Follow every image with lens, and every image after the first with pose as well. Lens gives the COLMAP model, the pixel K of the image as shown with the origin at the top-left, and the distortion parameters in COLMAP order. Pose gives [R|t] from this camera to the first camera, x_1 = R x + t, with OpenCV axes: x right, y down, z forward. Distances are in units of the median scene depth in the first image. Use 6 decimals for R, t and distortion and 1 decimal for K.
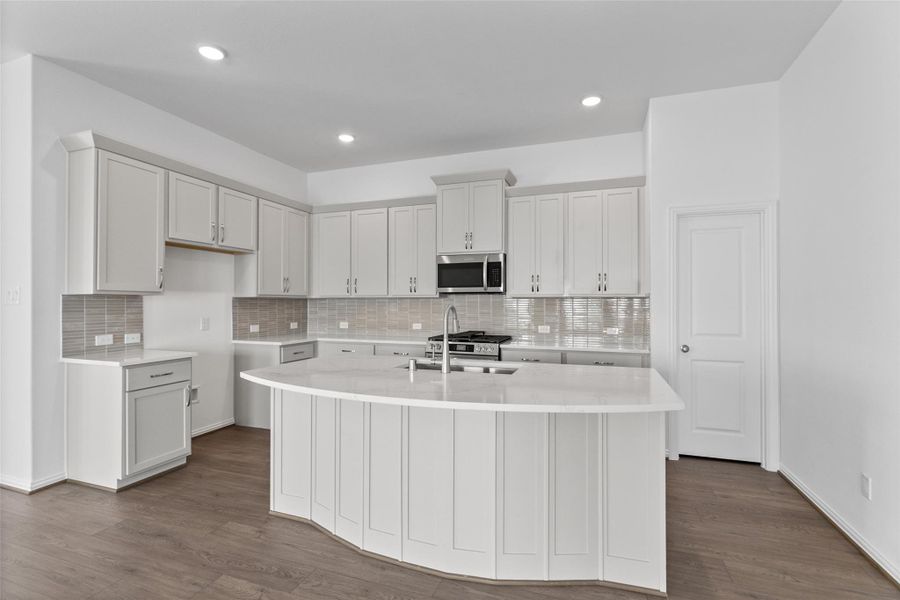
lens RADIAL K [[424.9, 0, 450.0], [0, 424.9, 300.0], [0, 0, 1]] dist [-0.002375, -0.000456]
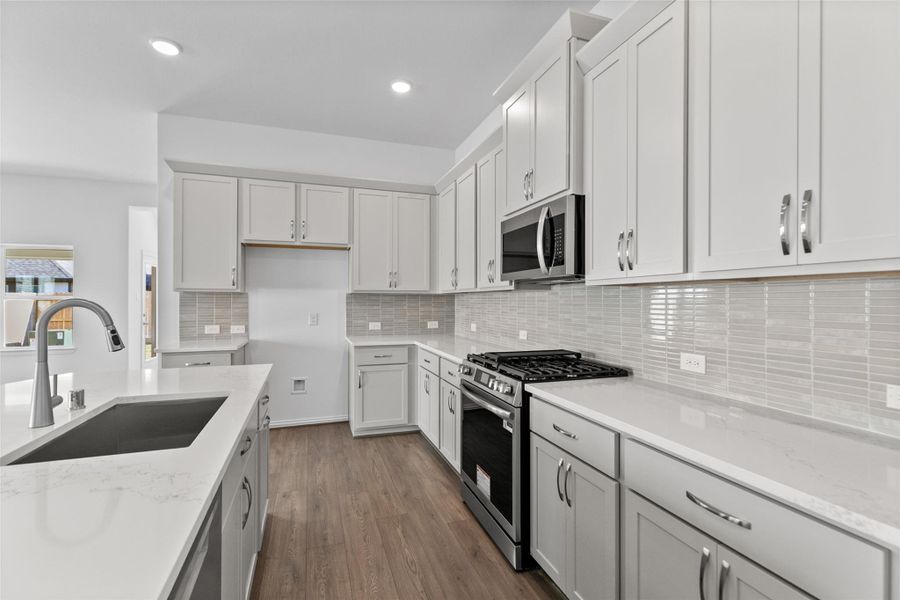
lens RADIAL K [[409.3, 0, 450.0], [0, 409.3, 300.0], [0, 0, 1]] dist [0.001507, 0.000112]
pose [[0.628205, -0.000467, -0.778048, 0.433546], [0.004449, 0.999986, 0.002992, 0.007548], [0.778035, -0.005341, 0.628198, 0.651950]]
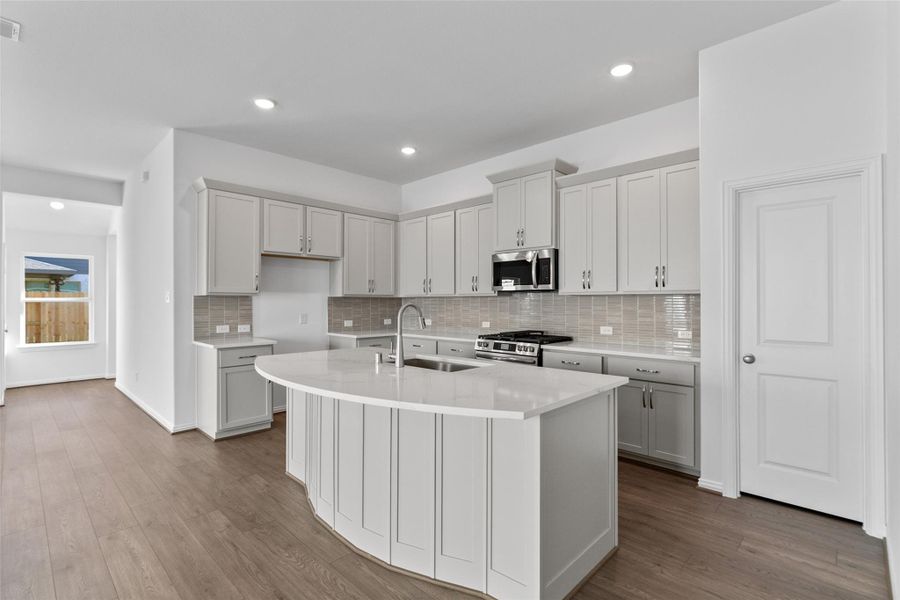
lens RADIAL K [[424.9, 0, 450.0], [0, 424.9, 300.0], [0, 0, 1]] dist [-0.002375, -0.000456]
pose [[0.912741, -0.003003, -0.408527, 0.326529], [0.003912, 0.999991, 0.001391, 0.002008], [0.408519, -0.002868, 0.912745, 0.050623]]
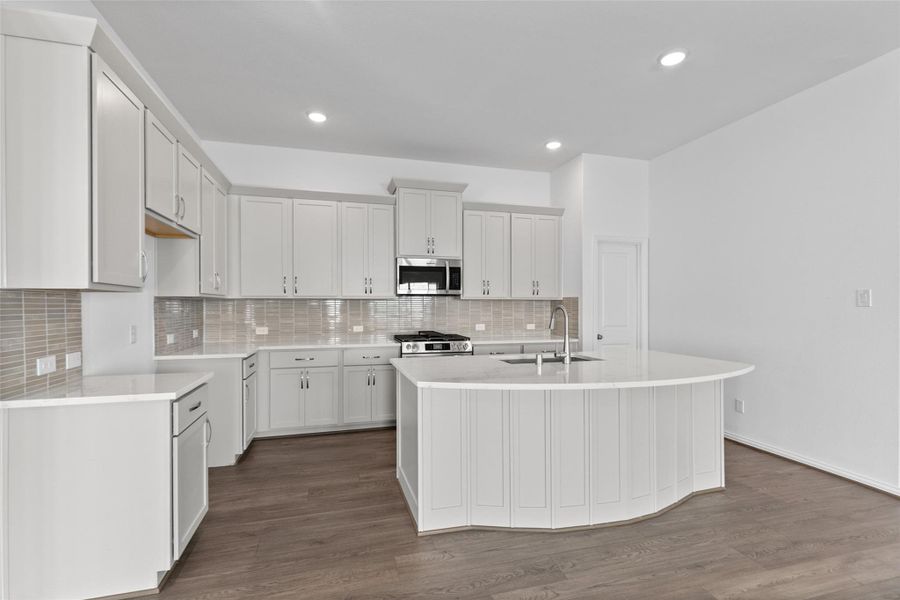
lens RADIAL K [[407.5, 0, 446.1], [0, 407.5, 306.6], [0, 0, 1]] dist [0.003796, 0.000068]
pose [[0.817655, -0.002561, 0.575702, -0.563615], [-0.003379, 0.999952, 0.009247, 0.003136], [-0.575698, -0.009506, 0.817607, 0.165140]]
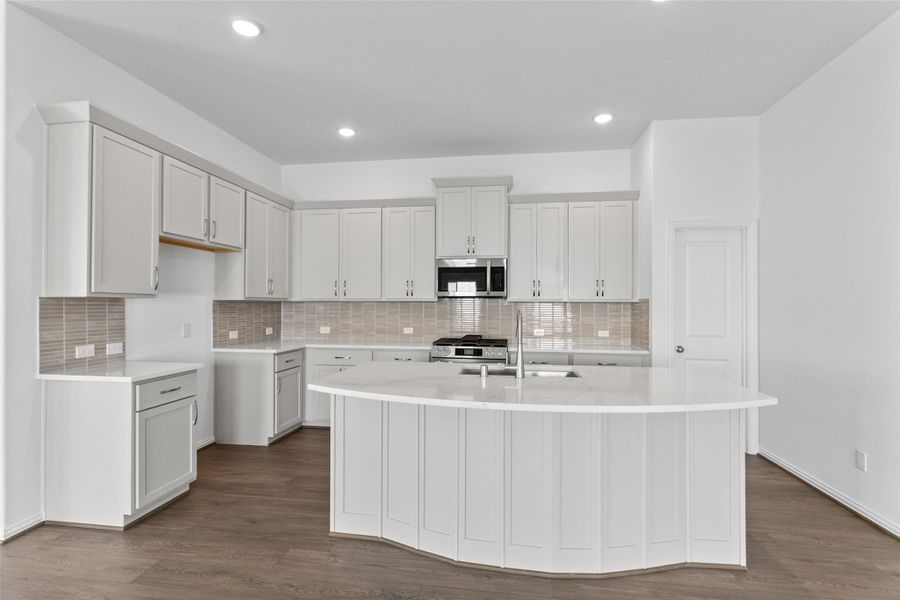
lens RADIAL K [[431.3, 0, 451.0], [0, 431.3, 302.6], [0, 0, 1]] dist [-0.001228, -0.000243]
pose [[0.979360, 0.003990, 0.202083, -0.229609], [-0.004417, 0.999989, 0.001661, -0.005448], [-0.202075, -0.002520, 0.979367, 0.016066]]
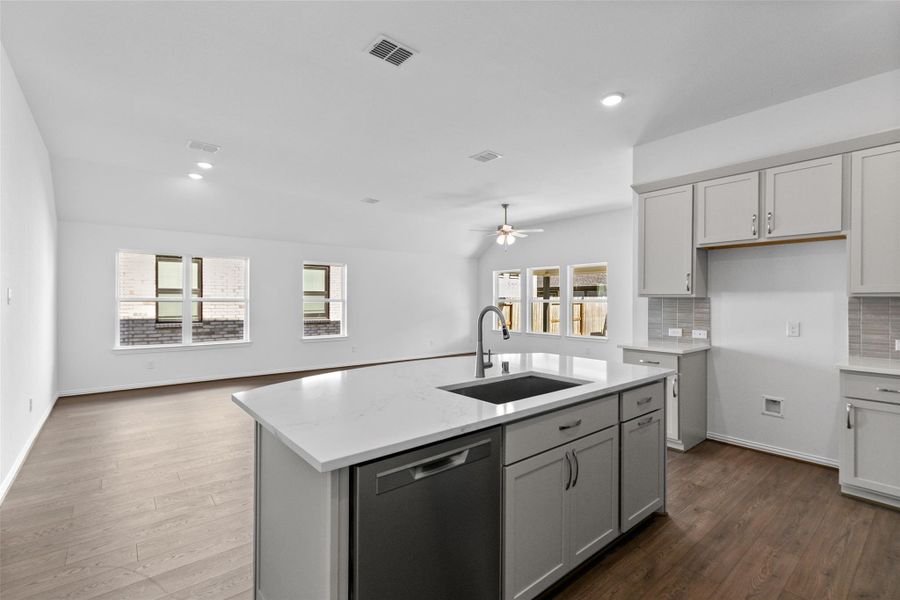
lens RADIAL K [[404.6, 0, 446.2], [0, 404.6, 300.9], [0, 0, 1]] dist [0.002008, 0.000247]
pose [[-0.510770, -0.001410, -0.859716, 0.493111], [0.001685, 0.999995, -0.002641, 0.000325], [0.859716, -0.002797, -0.510765, 0.847117]]
